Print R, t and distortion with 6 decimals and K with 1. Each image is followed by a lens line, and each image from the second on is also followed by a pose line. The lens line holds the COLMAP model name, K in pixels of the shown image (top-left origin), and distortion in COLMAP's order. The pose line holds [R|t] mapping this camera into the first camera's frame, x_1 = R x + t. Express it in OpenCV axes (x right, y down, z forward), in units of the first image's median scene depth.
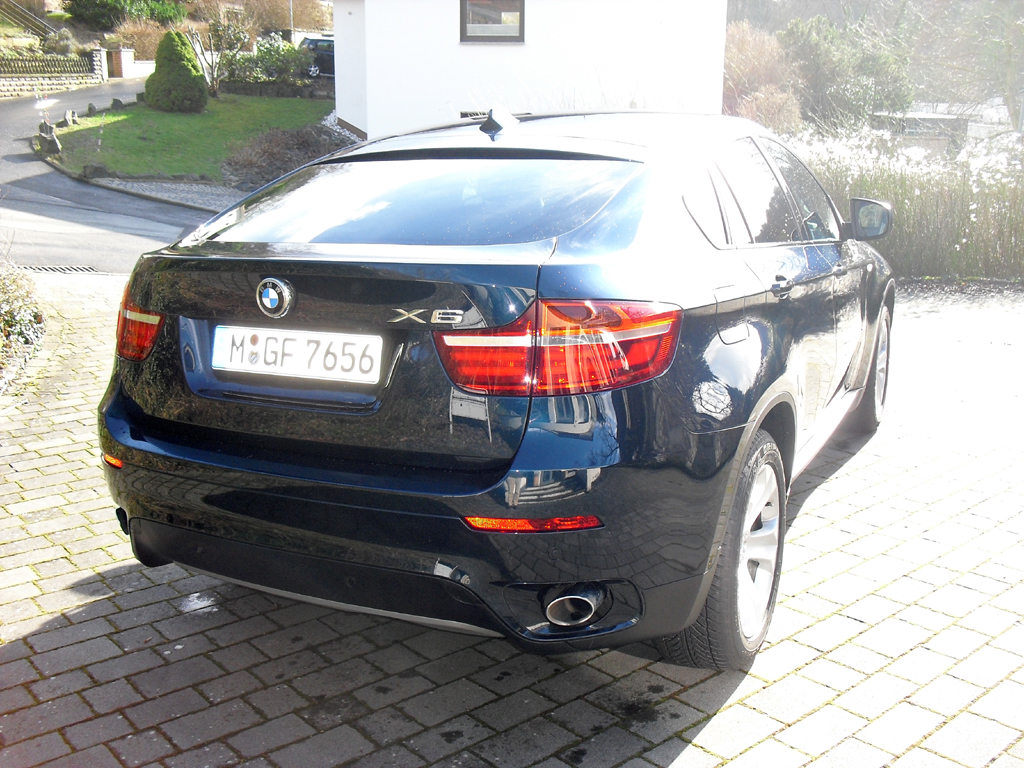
lens RADIAL K [[1082.0, 0, 512.0], [0, 1082.0, 384.0], [0, 0, 1]] dist [-0.210497, 0.220513]
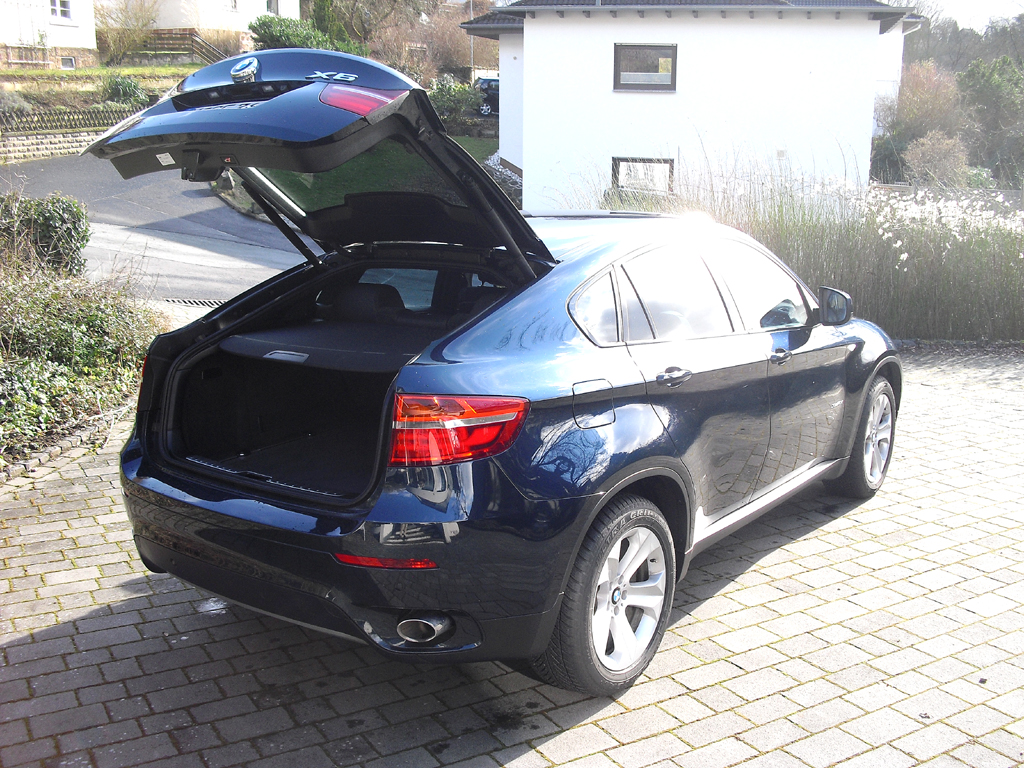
lens RADIAL K [[1082.0, 0, 512.0], [0, 1082.0, 384.0], [0, 0, 1]] dist [-0.210497, 0.220513]
pose [[0.984749, 0.044676, -0.168148, 0.272918], [-0.049252, 0.998518, -0.023140, -0.046928], [0.166865, 0.031069, 0.985490, -0.198780]]
